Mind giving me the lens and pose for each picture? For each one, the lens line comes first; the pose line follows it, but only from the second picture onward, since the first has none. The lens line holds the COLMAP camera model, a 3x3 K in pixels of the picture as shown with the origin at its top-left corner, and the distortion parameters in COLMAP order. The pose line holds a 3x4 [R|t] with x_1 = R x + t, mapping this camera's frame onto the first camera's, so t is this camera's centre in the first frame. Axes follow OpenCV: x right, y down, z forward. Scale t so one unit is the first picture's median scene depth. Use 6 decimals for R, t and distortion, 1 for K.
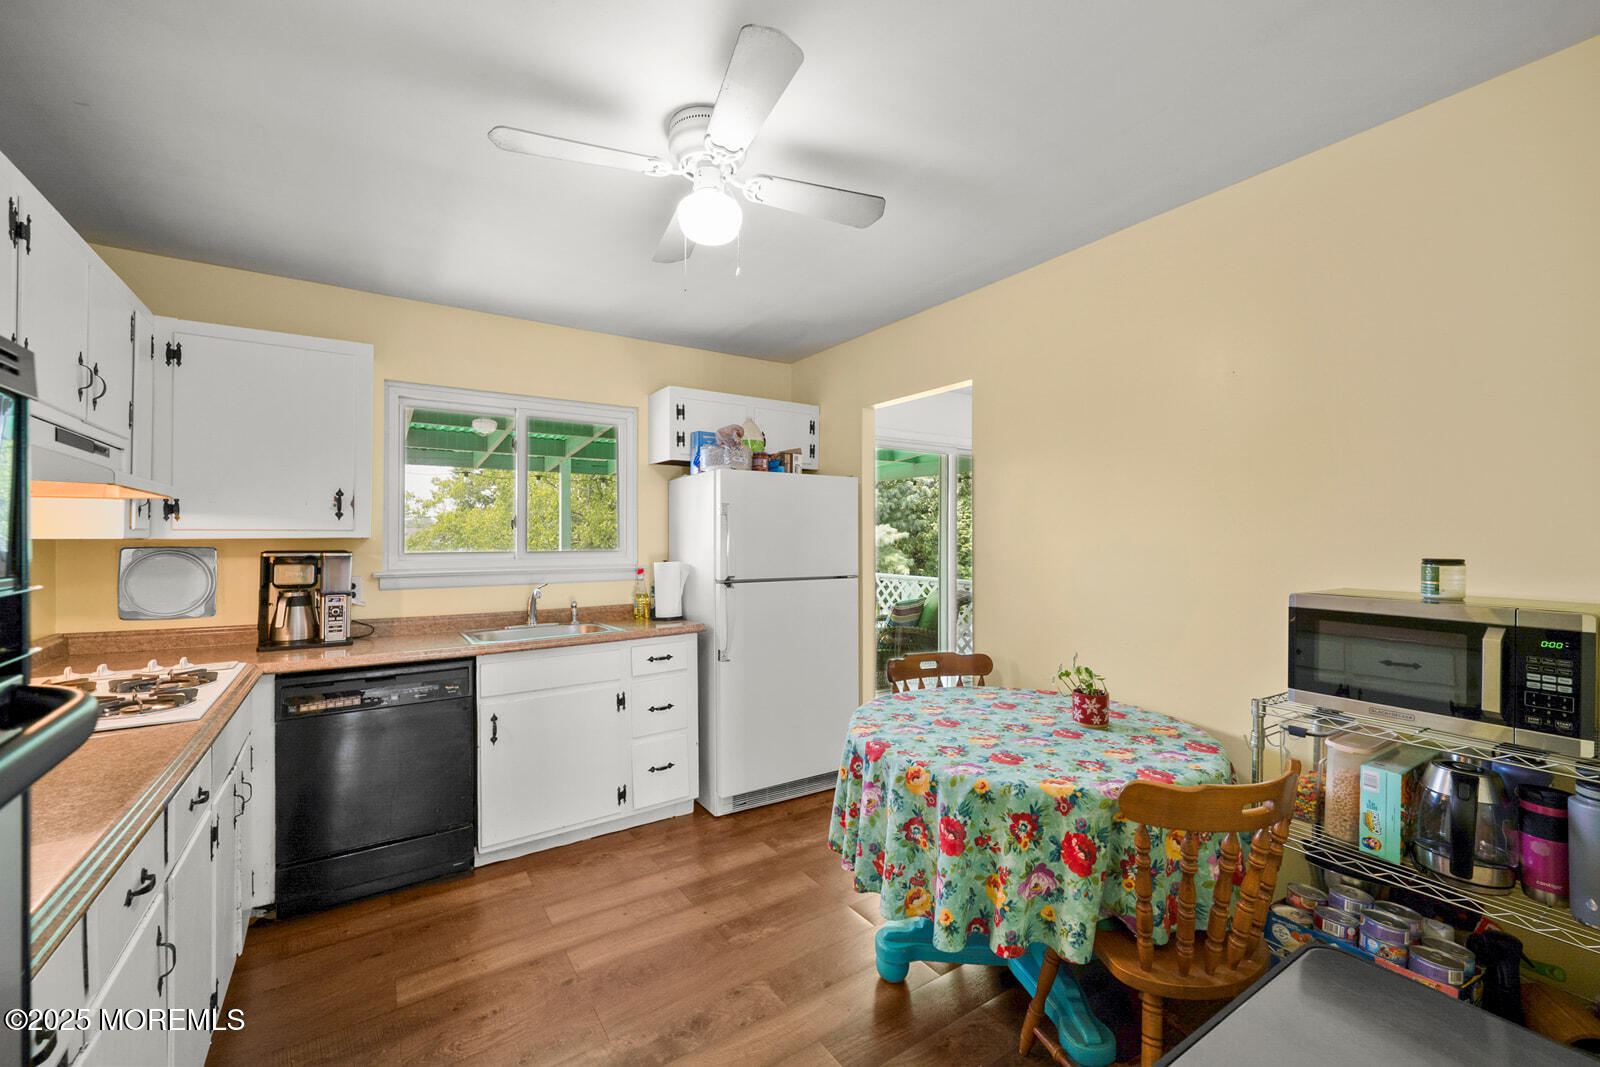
lens RADIAL K [[651.0, 0, 802.5], [0, 651.0, 530.3], [0, 0, 1]] dist [-0.002753, -0.000687]
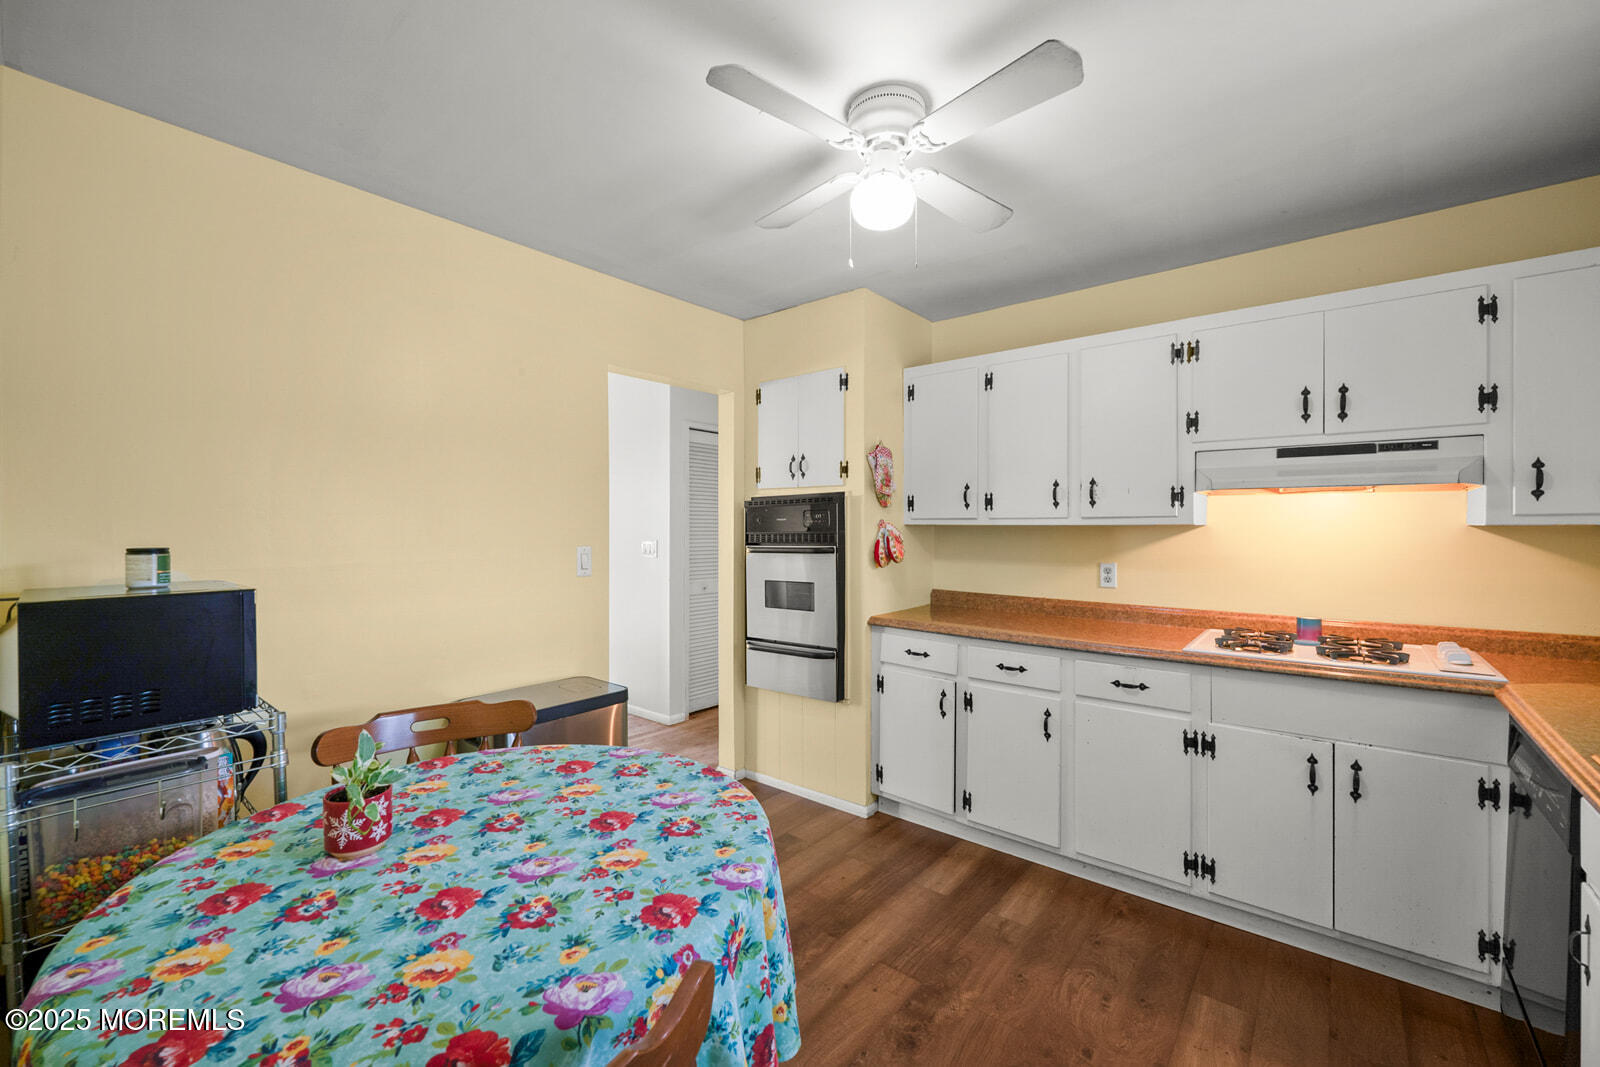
lens RADIAL K [[651.0, 0, 802.5], [0, 651.0, 530.3], [0, 0, 1]] dist [-0.002753, -0.000687]
pose [[-0.958729, 0.003622, -0.284299, 0.244852], [0.003516, 0.999993, 0.000883, 0.015970], [0.284300, -0.000153, -0.958735, 1.815541]]
